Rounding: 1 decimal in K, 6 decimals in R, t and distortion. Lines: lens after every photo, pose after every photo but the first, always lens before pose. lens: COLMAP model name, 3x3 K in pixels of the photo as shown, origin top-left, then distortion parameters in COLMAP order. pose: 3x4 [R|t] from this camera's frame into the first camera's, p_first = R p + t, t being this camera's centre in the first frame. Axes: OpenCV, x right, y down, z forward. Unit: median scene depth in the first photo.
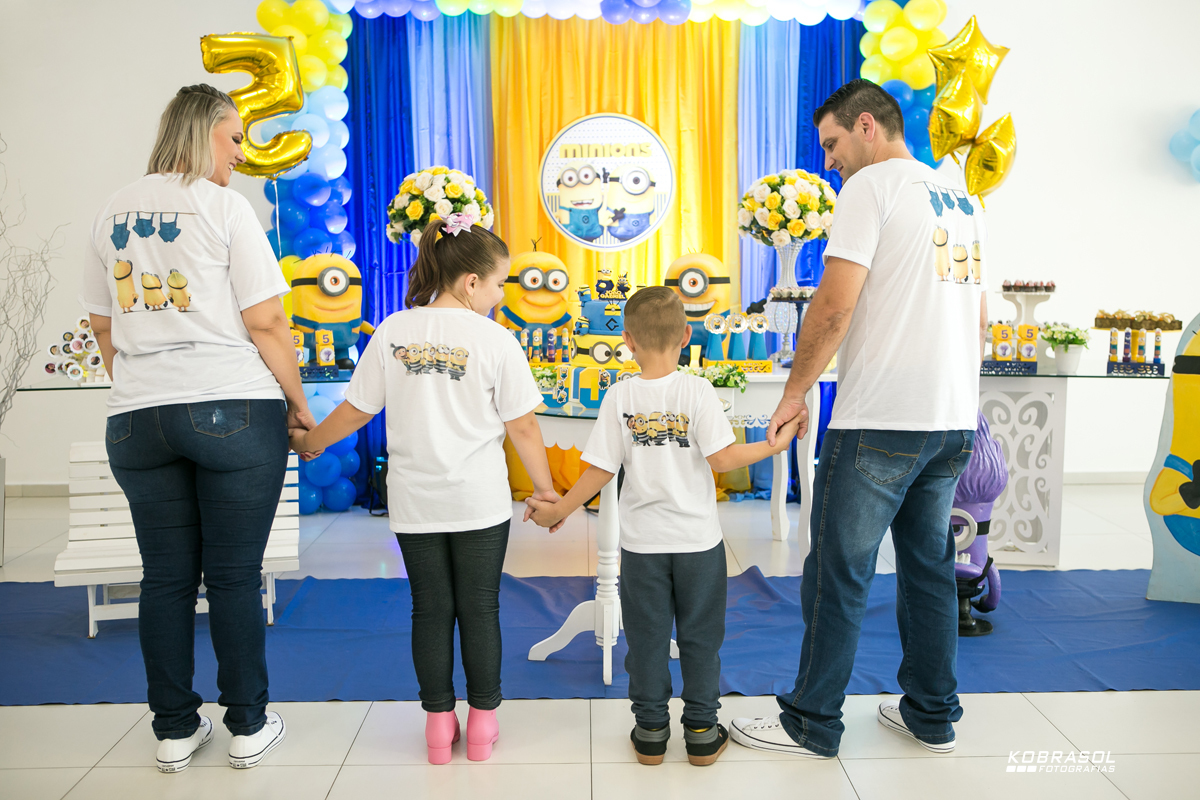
lens RADIAL K [[1234.0, 0, 602.8], [0, 1234.0, 394.1], [0, 0, 1]] dist [-0.061622, 0.091711]
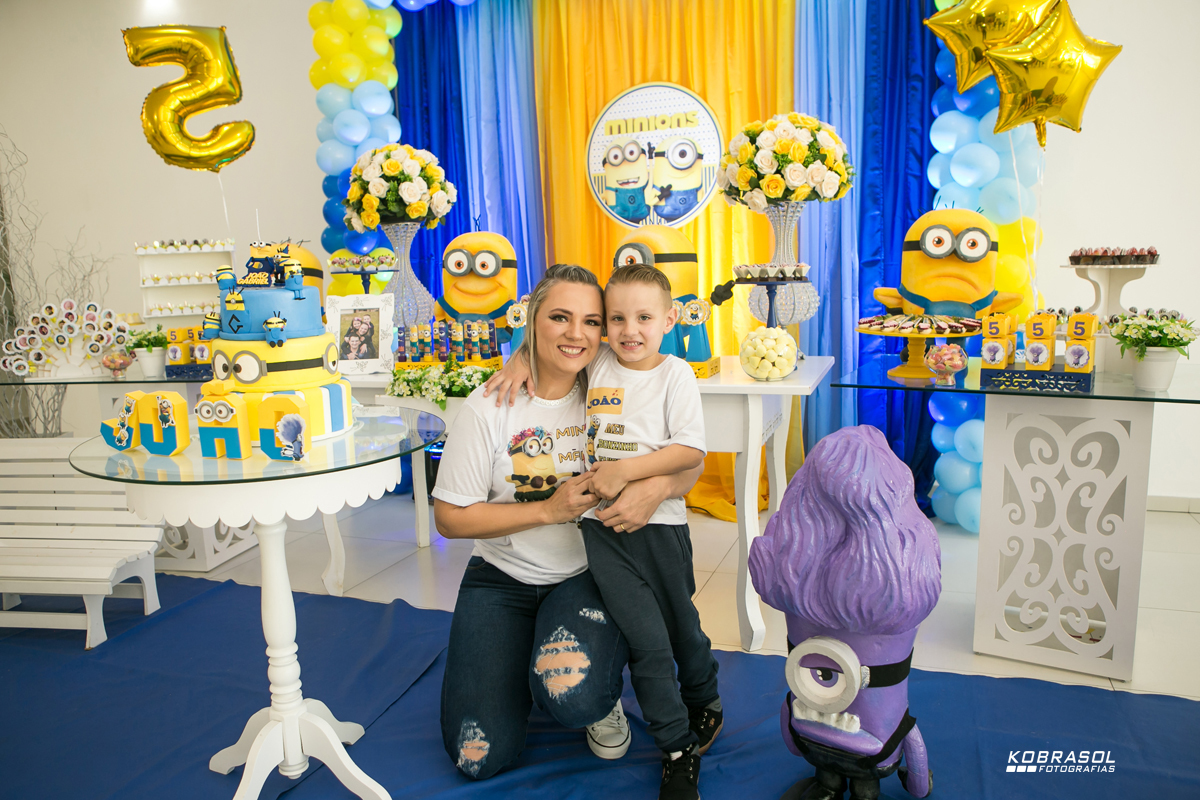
lens RADIAL K [[871.8, 0, 601.6], [0, 871.8, 399.4], [0, 0, 1]] dist [-0.112599, 0.091711]
pose [[0.929134, 0.030101, -0.368515, 0.258254], [-0.011702, 0.998575, 0.052062, -0.030154], [0.369557, -0.044060, 0.928163, 0.460355]]
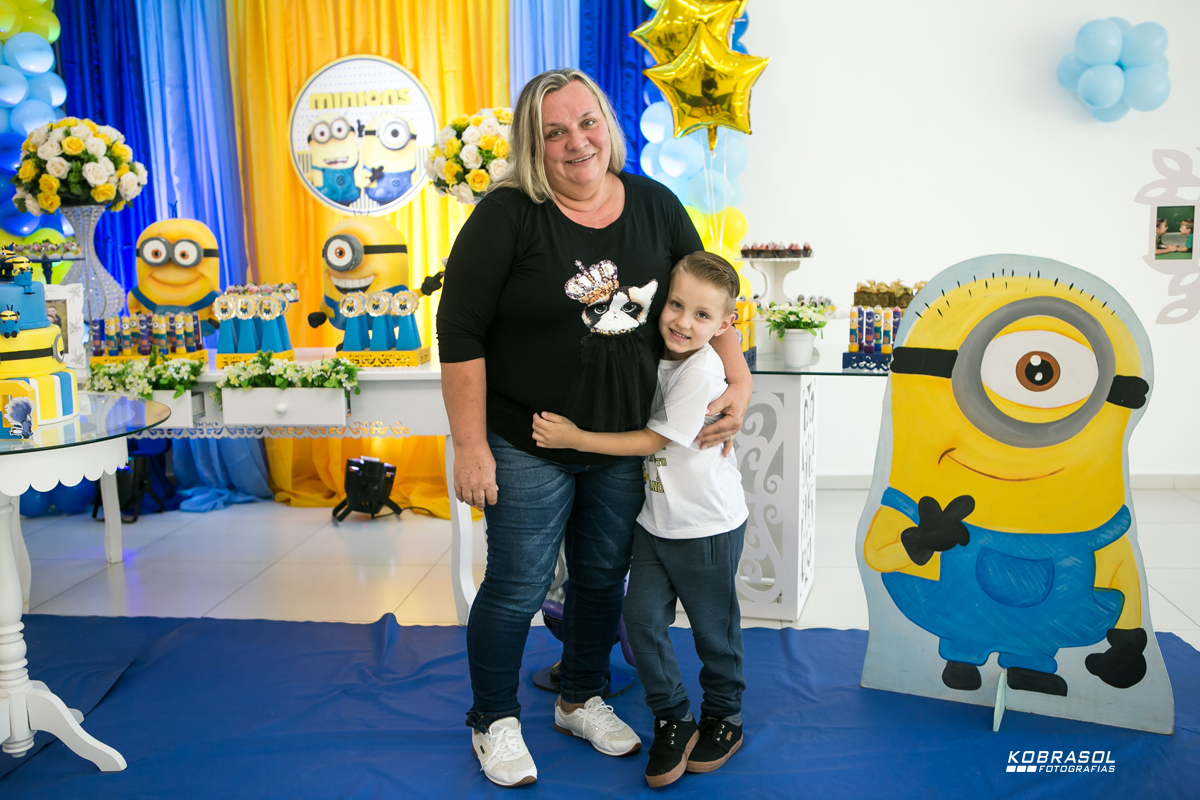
lens RADIAL K [[1126.2, 0, 604.1], [0, 1126.2, 398.6], [0, 0, 1]] dist [-0.085825, 0.125307]
pose [[0.992943, 0.001345, -0.118583, 0.321401], [0.003413, 0.999197, 0.039915, -0.023918], [0.118542, -0.040038, 0.992142, 0.291218]]
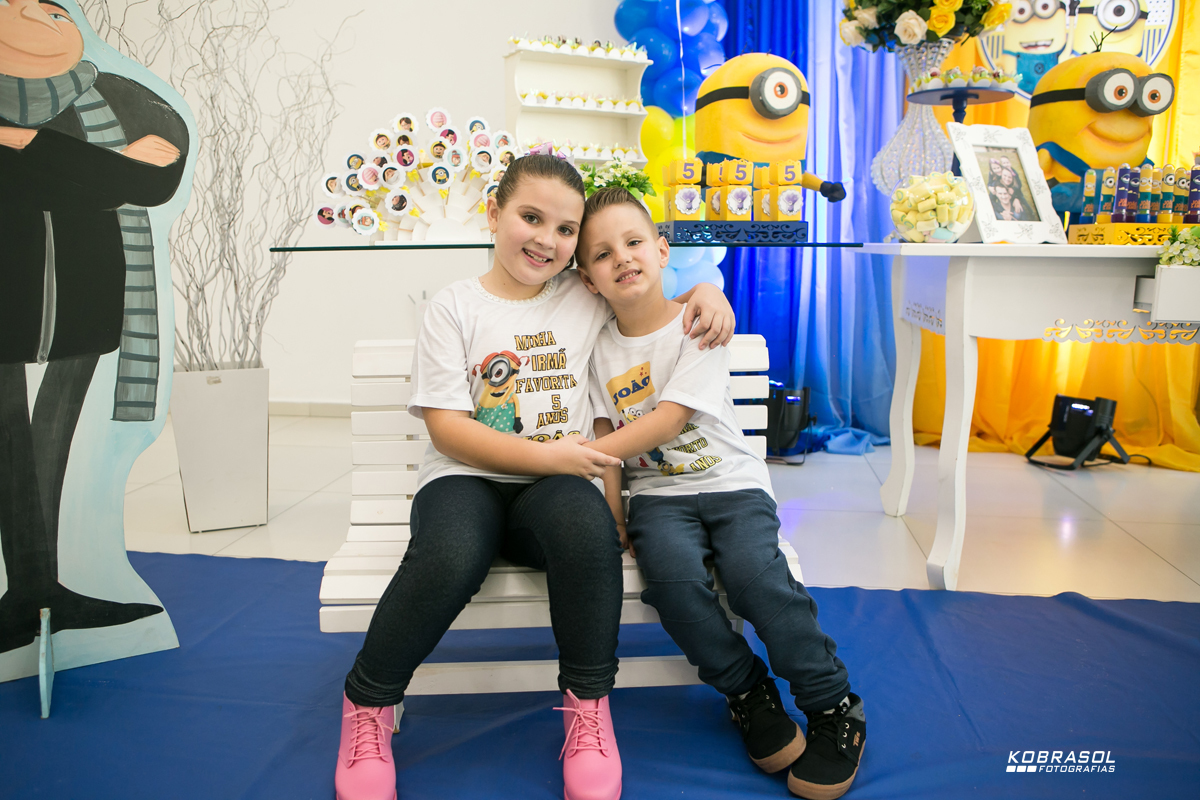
lens RADIAL K [[898.4, 0, 601.6], [0, 898.4, 400.7], [0, 0, 1]] dist [-0.102621, 0.090461]
pose [[0.987707, 0.035733, -0.152176, -0.226072], [-0.024999, 0.997100, 0.071873, 0.029955], [0.154303, -0.067185, 0.985737, 0.531301]]
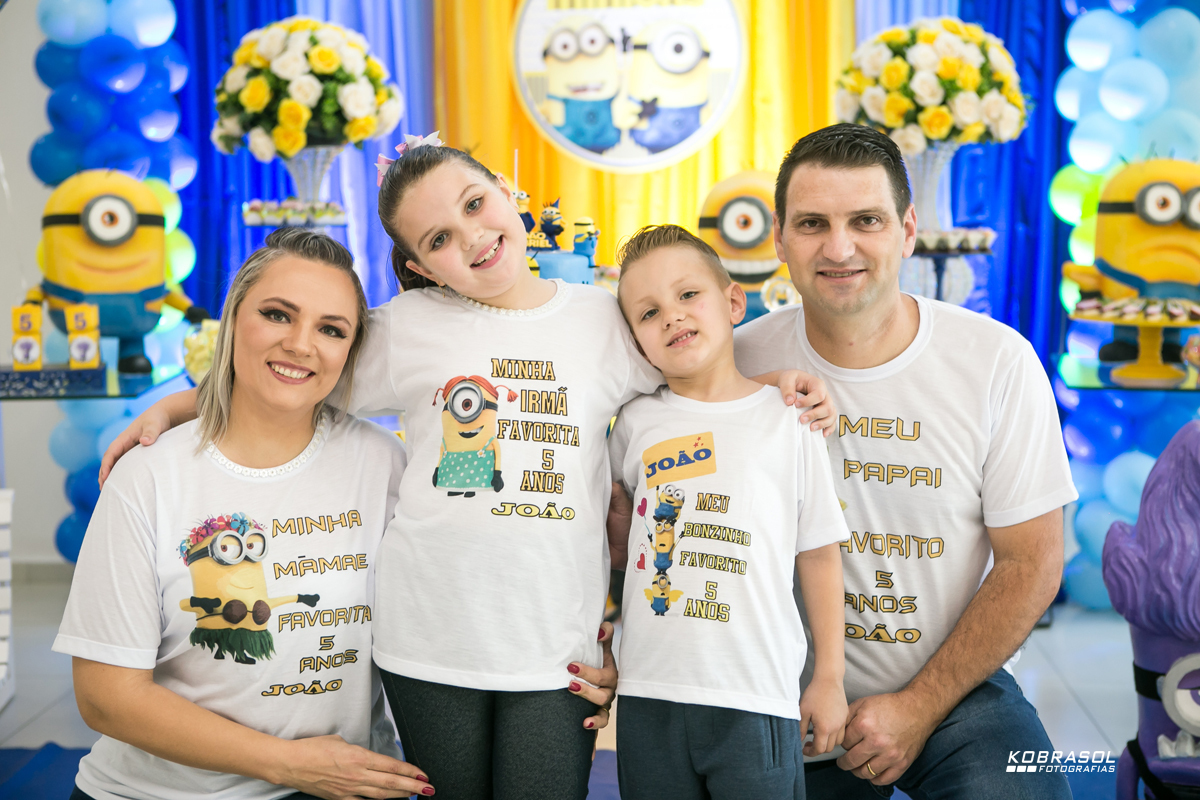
lens RADIAL K [[1849.0, 0, 604.8], [0, 1849.0, 397.7], [0, 0, 1]] dist [0.062004, 0.062114]
pose [[0.997097, 0.005205, -0.075961, 0.072814], [-0.005420, 0.999982, -0.002623, -0.008417], [0.075946, 0.003027, 0.997107, 0.158465]]
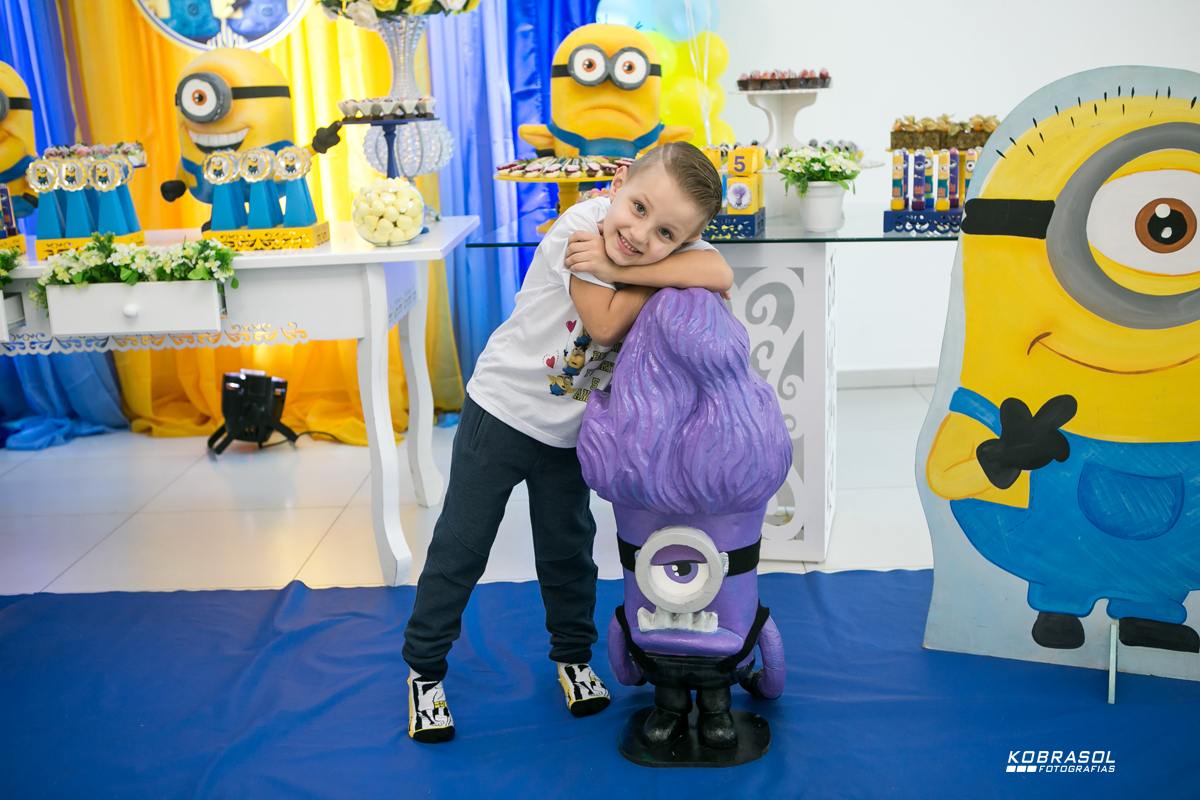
lens RADIAL K [[1301.1, 0, 603.1], [0, 1301.1, 396.2], [0, 0, 1]] dist [-0.073401, 0.154294]
pose [[0.998113, -0.026676, -0.055301, 0.289908], [0.033394, 0.991674, 0.124367, -0.018726], [0.051523, -0.125979, 0.990694, 0.370786]]
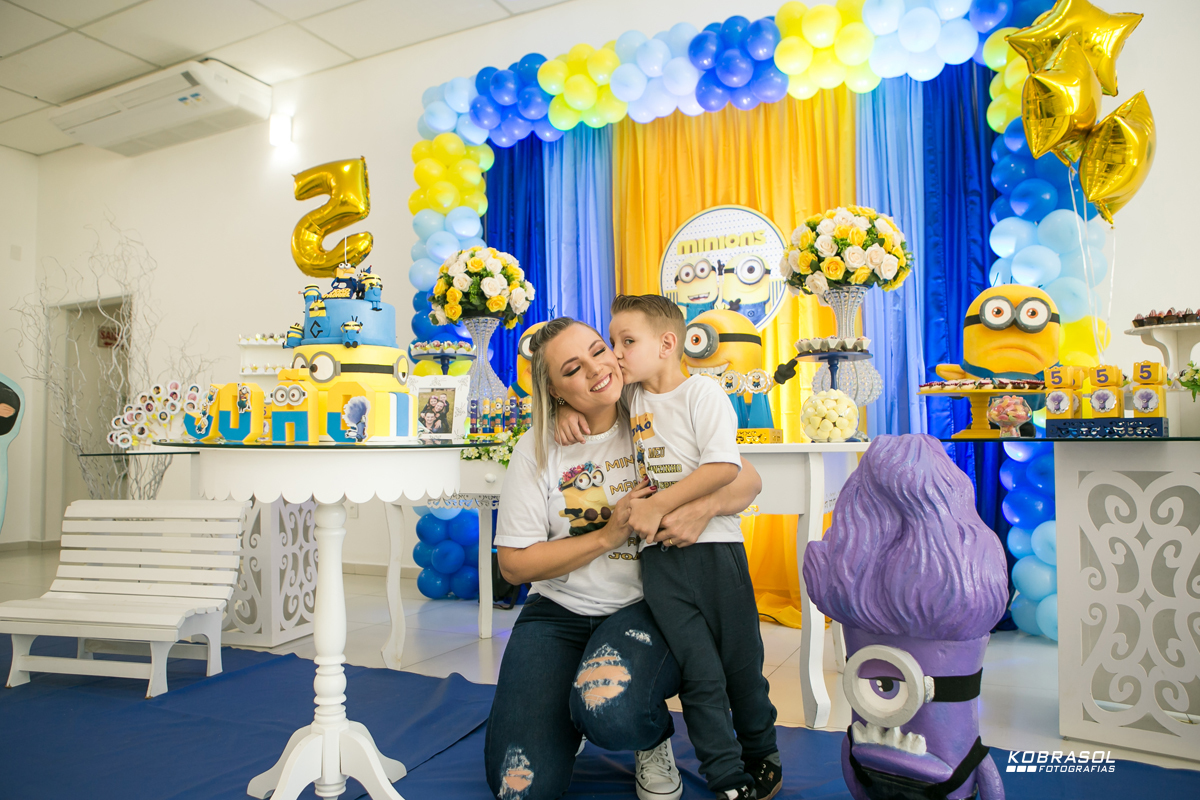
lens RADIAL K [[857.4, 0, 599.8], [0, 857.4, 402.1], [0, 0, 1]] dist [-0.116366, 0.092781]
pose [[0.890483, -0.028460, -0.454125, 0.267811], [-0.042310, 0.988539, -0.144916, 0.035025], [0.453045, 0.148259, 0.879073, 0.464849]]
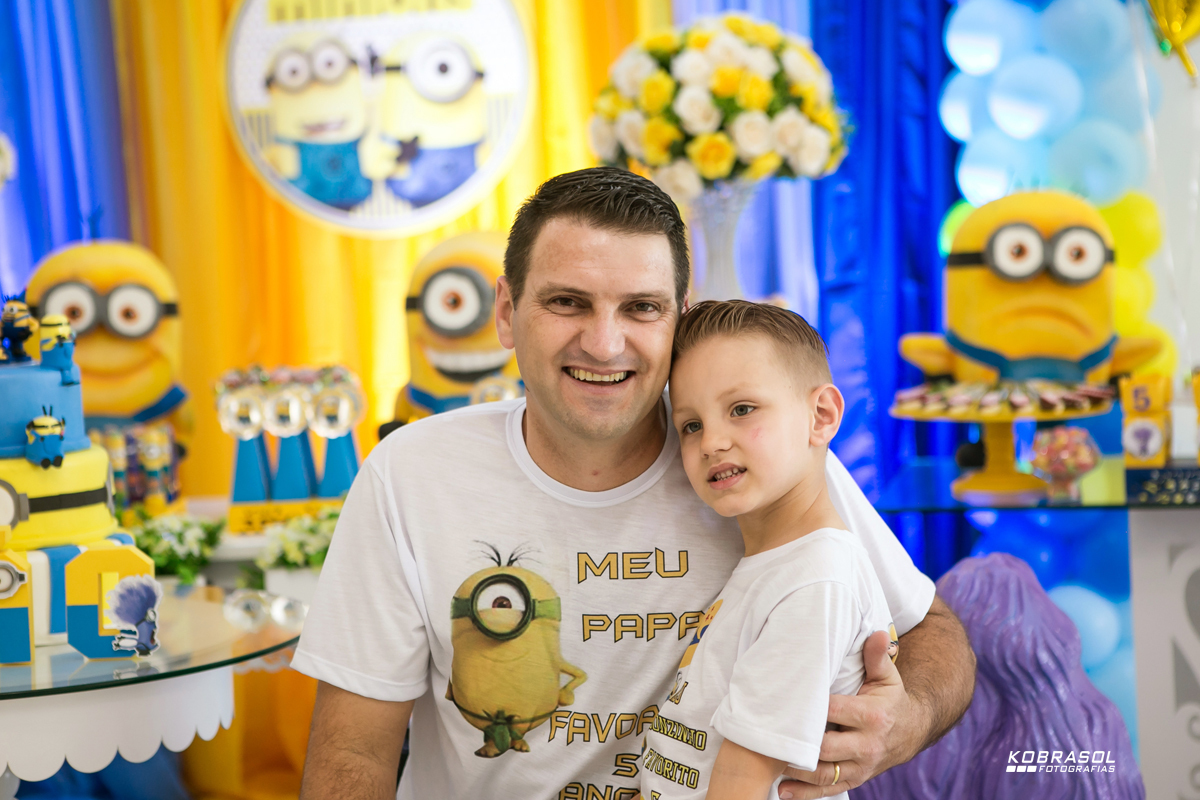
lens RADIAL K [[2365.5, 0, 601.9], [0, 2365.5, 402.3], [0, 0, 1]] dist [0.196487, 0.026161]
pose [[0.994618, -0.041780, -0.094814, 0.191515], [0.037315, 0.998132, -0.048383, -0.016522], [0.096659, 0.044585, 0.994318, 0.217495]]
